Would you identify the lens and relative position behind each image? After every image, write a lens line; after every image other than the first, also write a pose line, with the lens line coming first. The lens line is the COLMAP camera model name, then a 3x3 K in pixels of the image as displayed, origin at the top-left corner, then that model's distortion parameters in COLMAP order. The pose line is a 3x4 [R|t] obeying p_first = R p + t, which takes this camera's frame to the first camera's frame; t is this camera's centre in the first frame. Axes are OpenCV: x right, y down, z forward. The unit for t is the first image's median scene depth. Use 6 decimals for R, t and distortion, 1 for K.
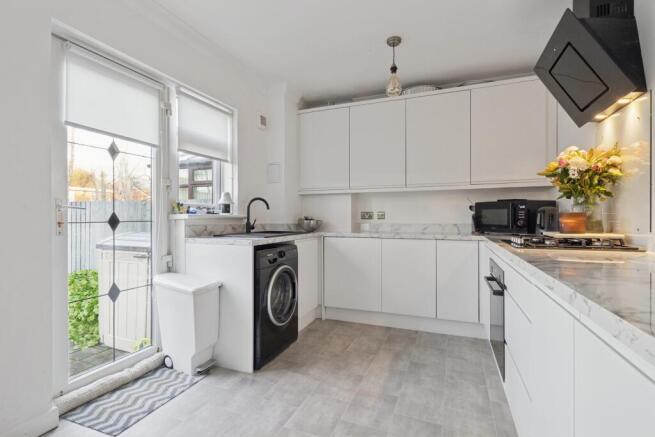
lens RADIAL K [[309.6, 0, 327.5], [0, 309.6, 218.5], [0, 0, 1]] dist [0.002703, 0.000318]
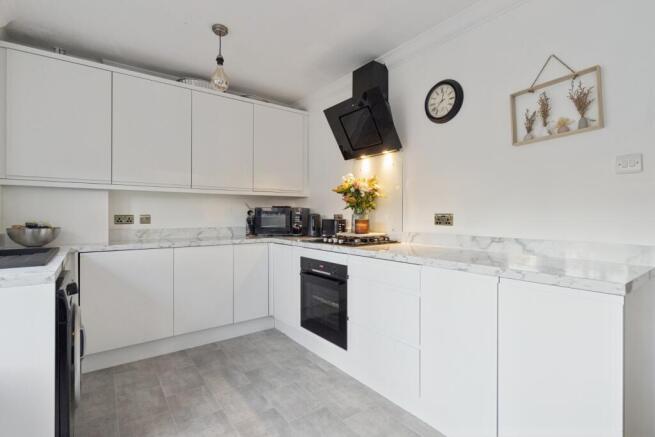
lens RADIAL K [[308.9, 0, 328.1], [0, 308.9, 215.8], [0, 0, 1]] dist [-0.000519, -0.000089]
pose [[0.528357, -0.000575, 0.849022, -0.360762], [0.001959, 0.999998, -0.000542, -0.024280], [-0.849020, 0.001949, 0.528357, 0.234783]]
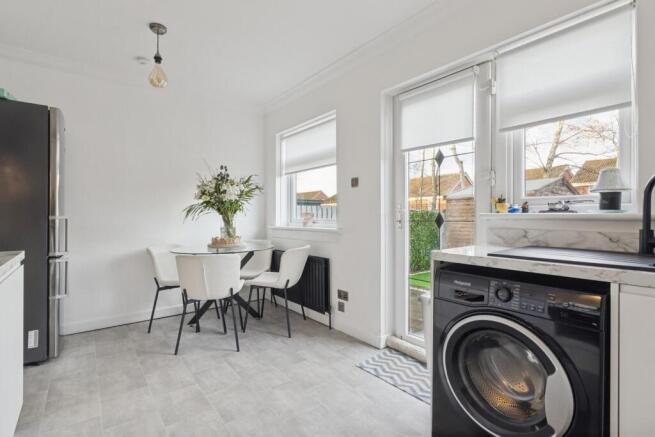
lens RADIAL K [[318.8, 0, 328.7], [0, 318.8, 215.3], [0, 0, 1]] dist [-0.001074, -0.000355]
pose [[-0.494615, 0.002140, -0.869110, 0.544671], [-0.002135, 0.999991, 0.003677, -0.013712], [0.869110, 0.003674, -0.494606, 1.286505]]
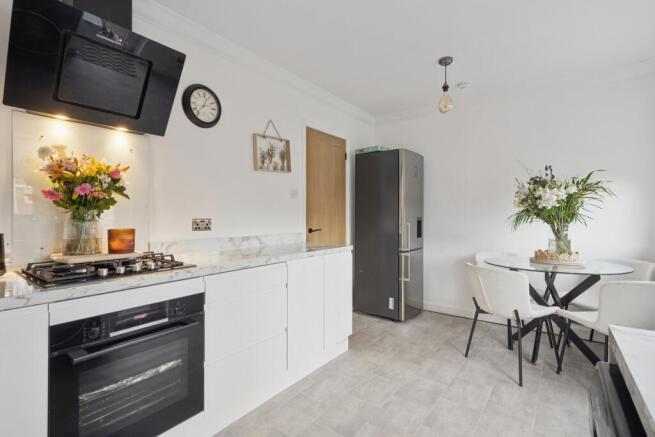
lens RADIAL K [[312.2, 0, 315.2], [0, 312.2, 216.3], [0, 0, 1]] dist [0.000408, 0.000031]
pose [[-0.959189, 0.003998, 0.282737, 0.124734], [0.006141, 0.999959, 0.006694, -0.046579], [-0.282699, 0.008157, -0.959174, 1.496762]]
